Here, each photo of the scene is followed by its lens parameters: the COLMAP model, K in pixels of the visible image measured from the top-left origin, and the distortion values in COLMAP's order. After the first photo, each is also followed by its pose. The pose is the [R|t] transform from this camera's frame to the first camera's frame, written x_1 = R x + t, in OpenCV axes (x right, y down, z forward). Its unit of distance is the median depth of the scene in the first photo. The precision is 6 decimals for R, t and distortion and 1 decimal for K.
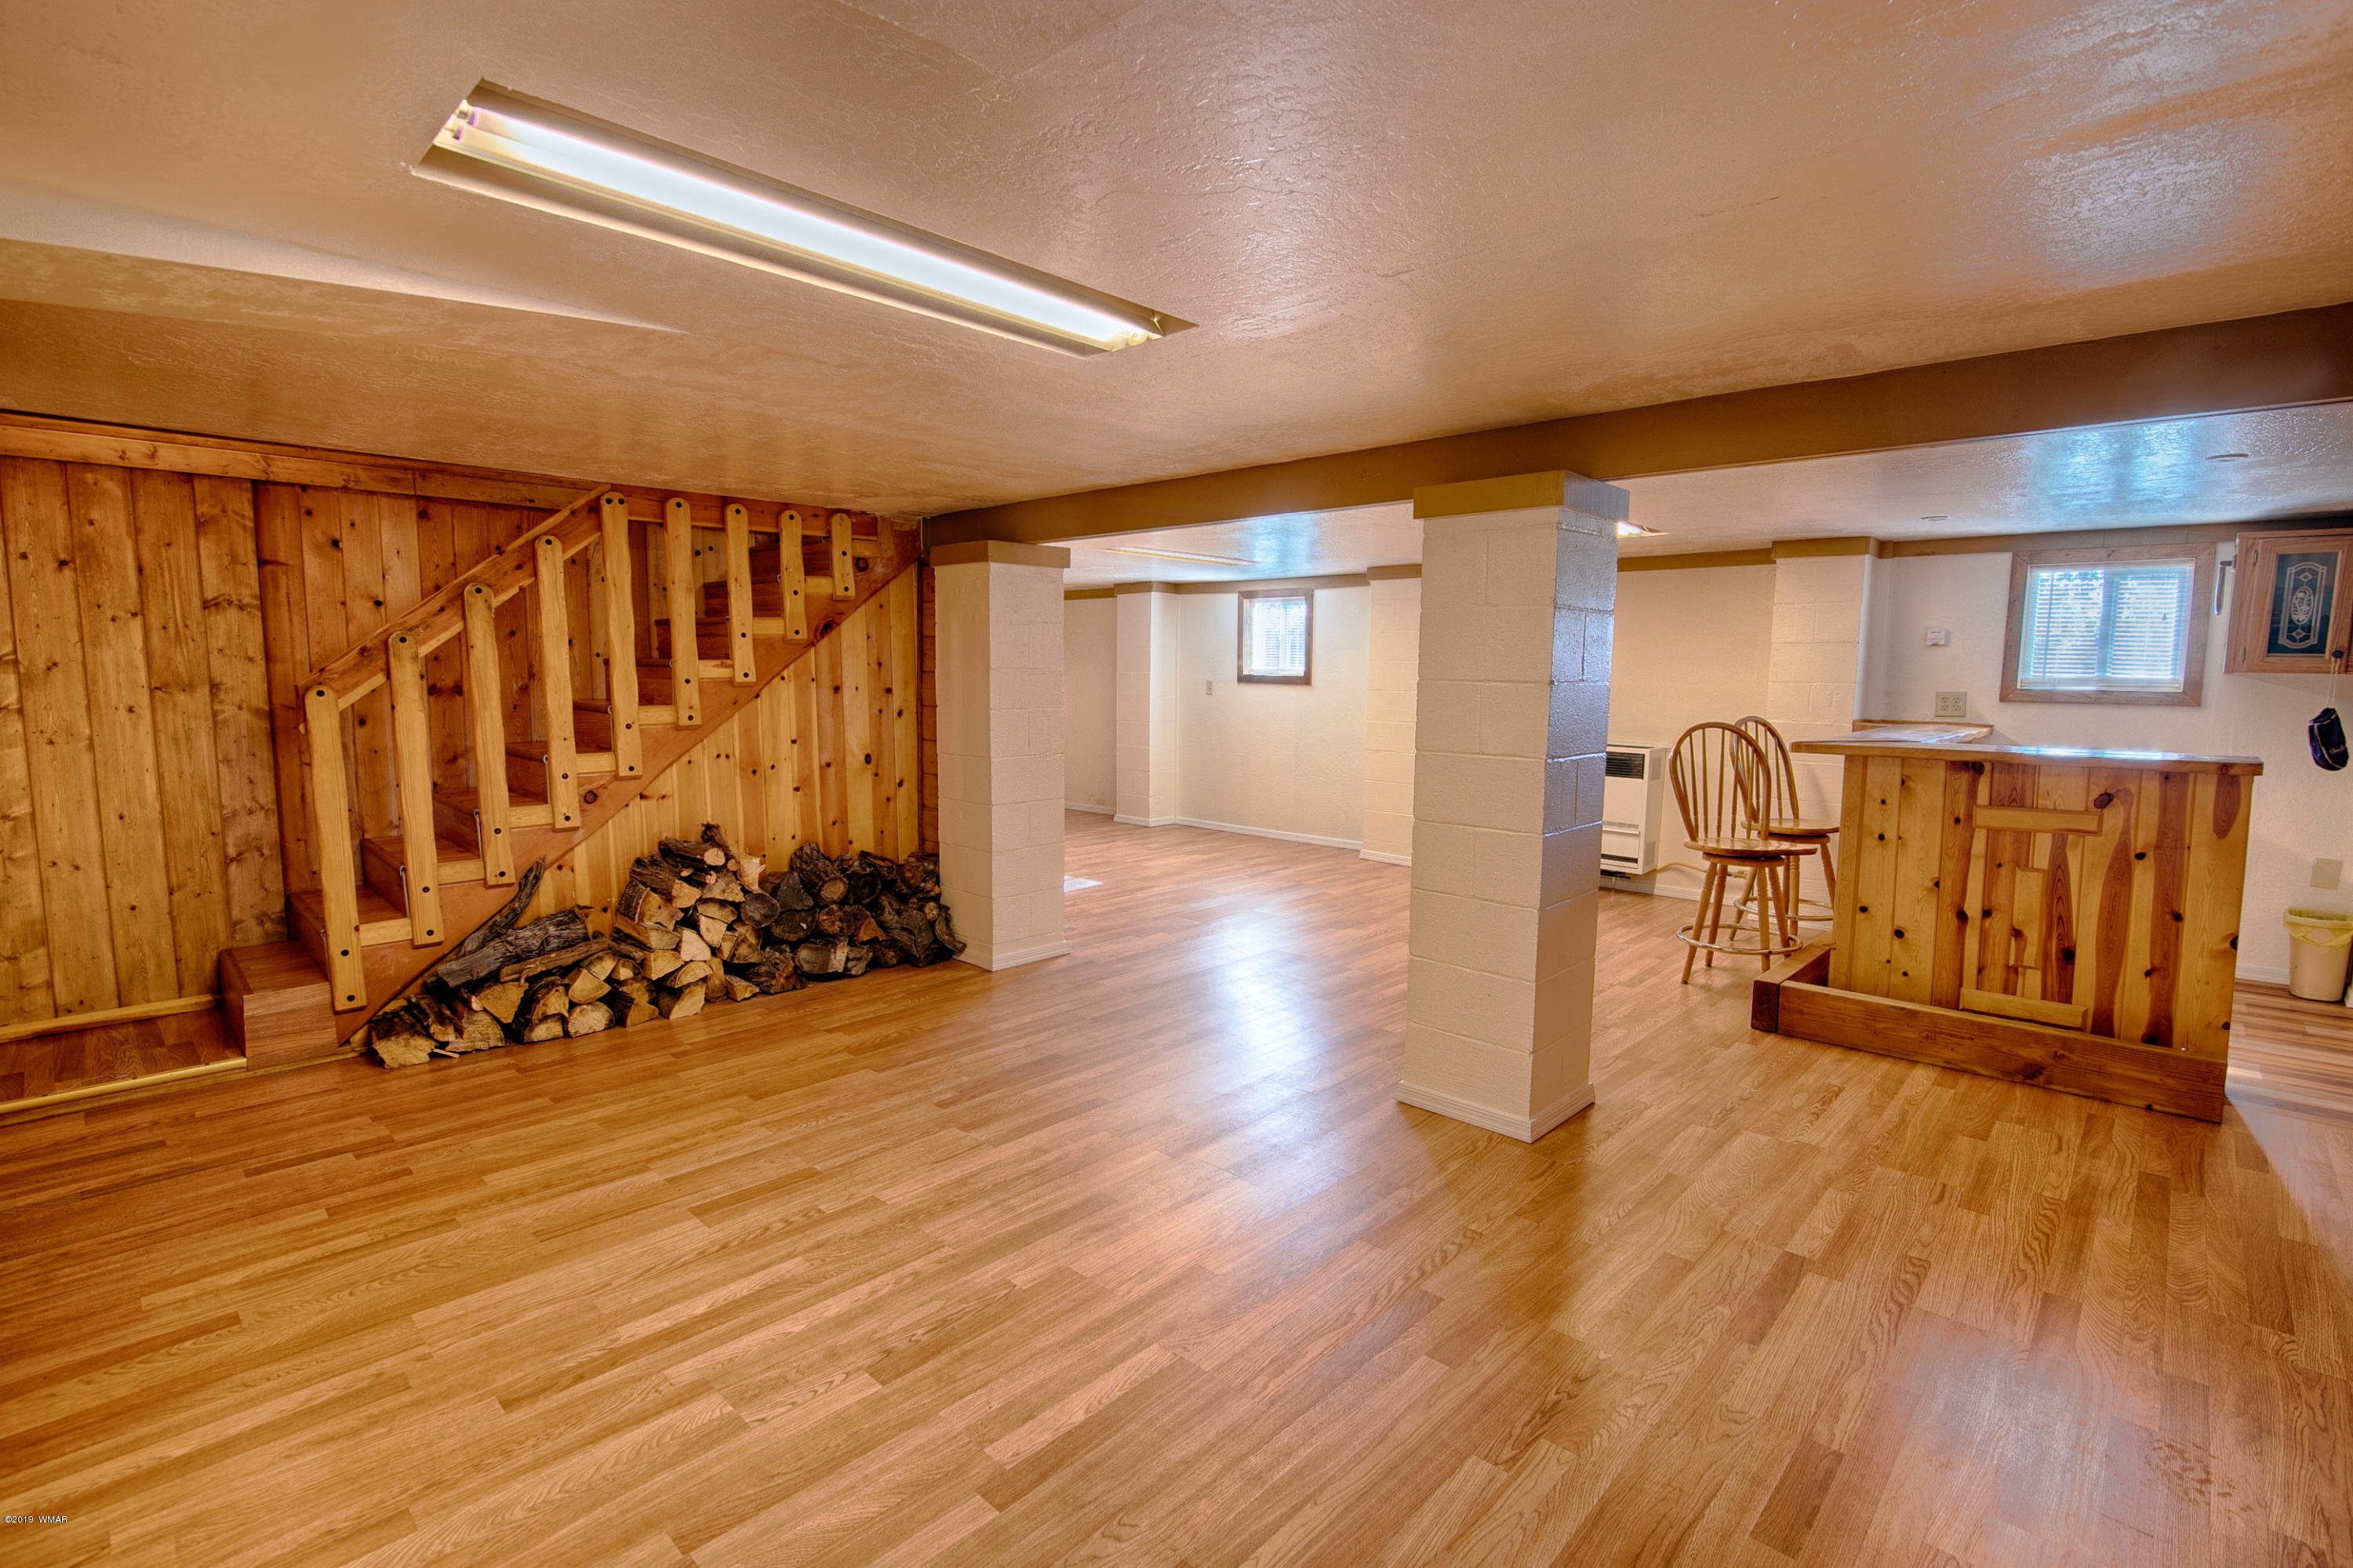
lens RADIAL K [[1075.6, 0, 1175.9], [0, 1075.6, 782.3], [0, 0, 1]] dist [-0.020749, 0.001440]
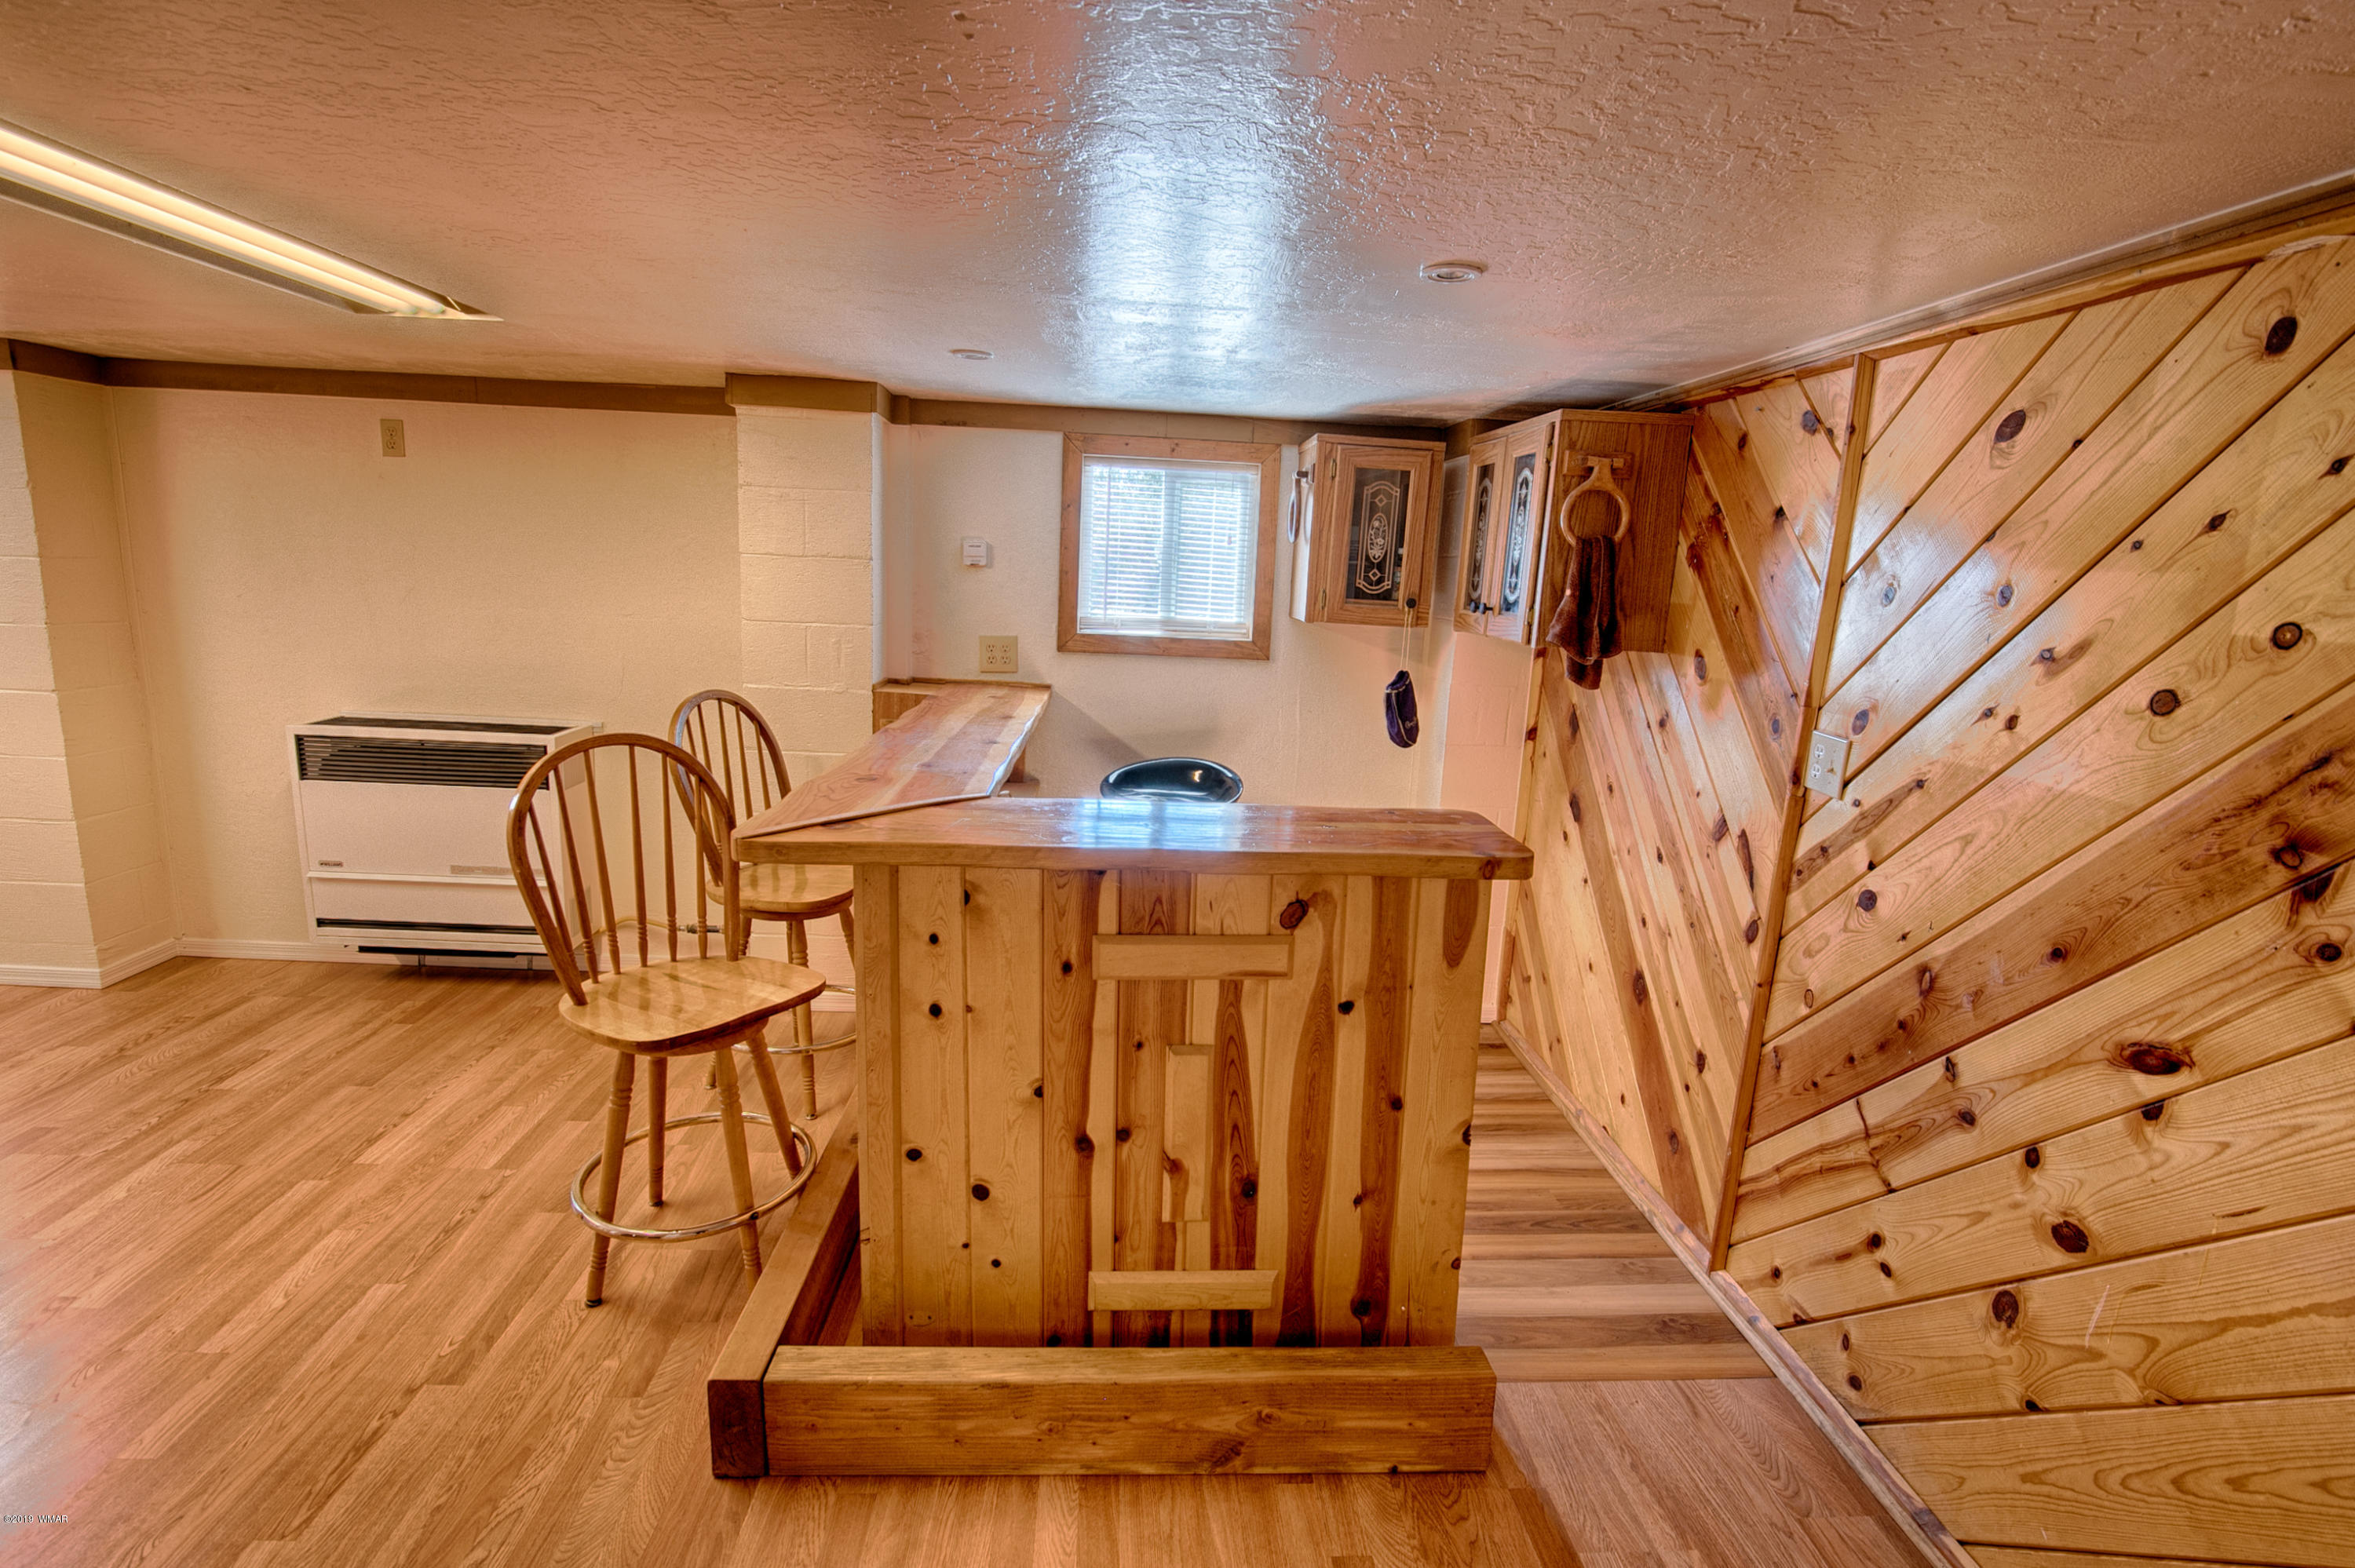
lens RADIAL K [[1076.4, 0, 1176.1], [0, 1076.4, 777.9], [0, 0, 1]] dist [-0.020749, 0.001440]
pose [[0.676339, -0.122338, 0.726360, 0.416003], [0.037851, 0.990581, 0.131596, -0.114701], [-0.735617, -0.061511, 0.674599, 0.630032]]
